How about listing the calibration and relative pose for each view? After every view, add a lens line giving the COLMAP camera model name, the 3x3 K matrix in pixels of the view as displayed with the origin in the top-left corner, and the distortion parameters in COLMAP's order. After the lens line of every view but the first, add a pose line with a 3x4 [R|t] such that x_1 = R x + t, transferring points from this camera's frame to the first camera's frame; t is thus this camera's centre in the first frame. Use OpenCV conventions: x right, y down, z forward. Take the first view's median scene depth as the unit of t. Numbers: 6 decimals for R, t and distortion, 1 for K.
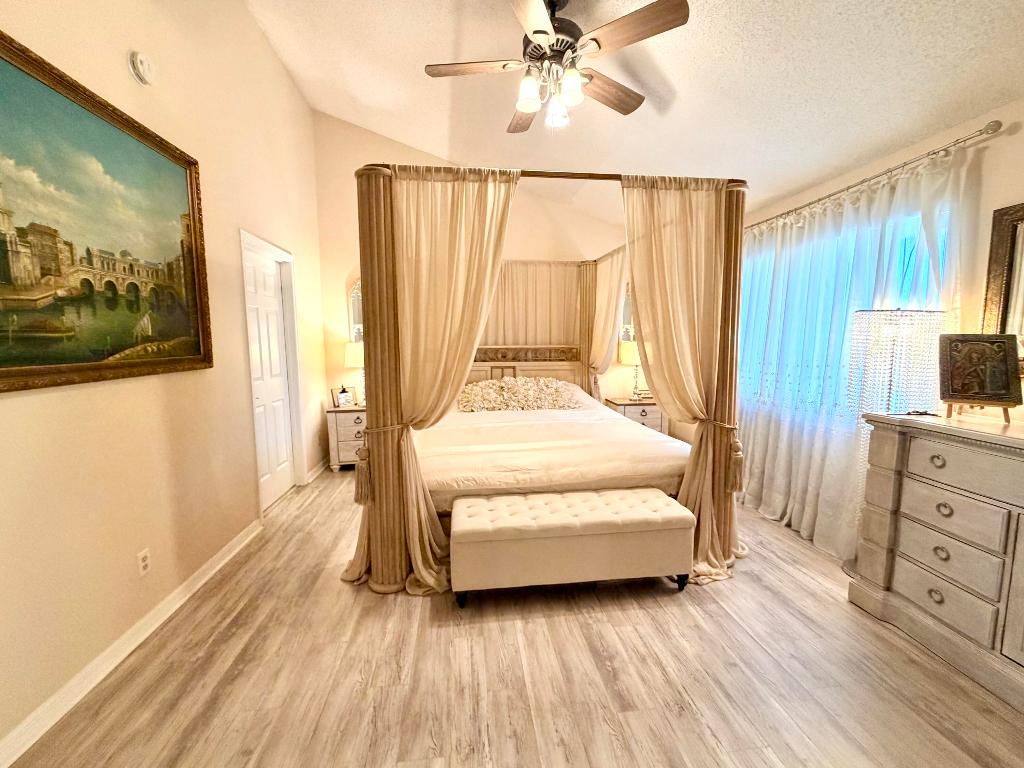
lens RADIAL K [[416.5, 0, 512.0], [0, 416.5, 384.0], [0, 0, 1]] dist [0.000392, -0.000497]
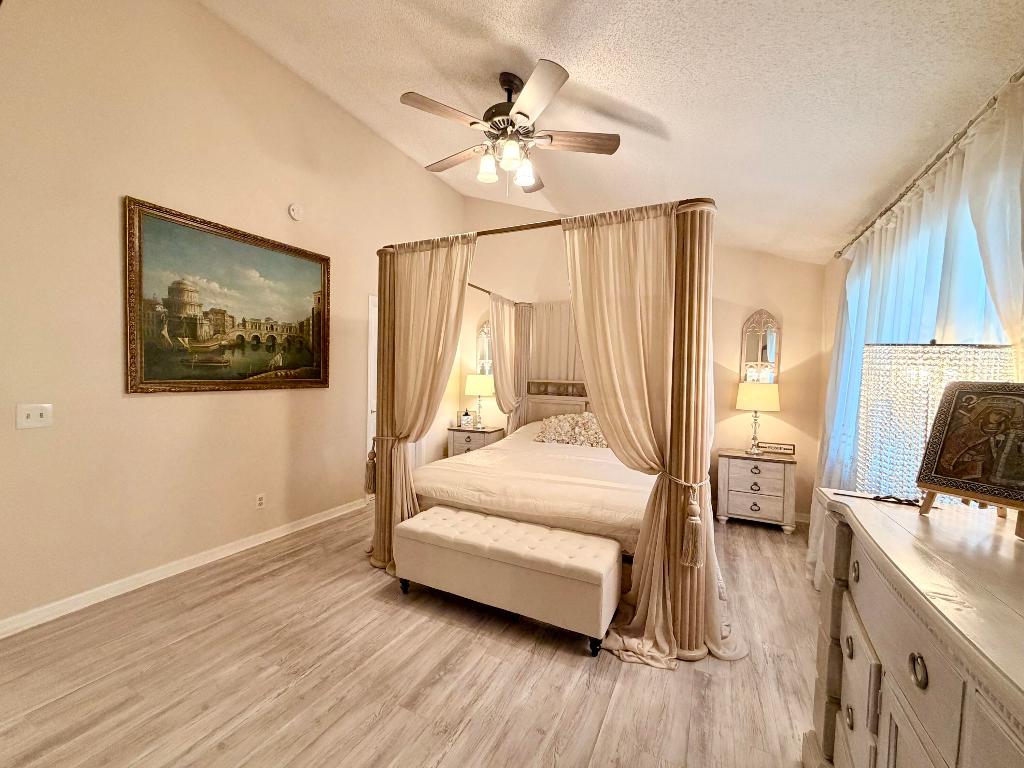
lens RADIAL K [[416.5, 0, 512.0], [0, 416.5, 384.0], [0, 0, 1]] dist [0.000392, -0.000497]
pose [[0.834554, 0.037638, -0.549639, 0.799028], [-0.083477, 0.994784, -0.058628, -0.022085], [0.544565, 0.094810, 0.833343, 0.109419]]
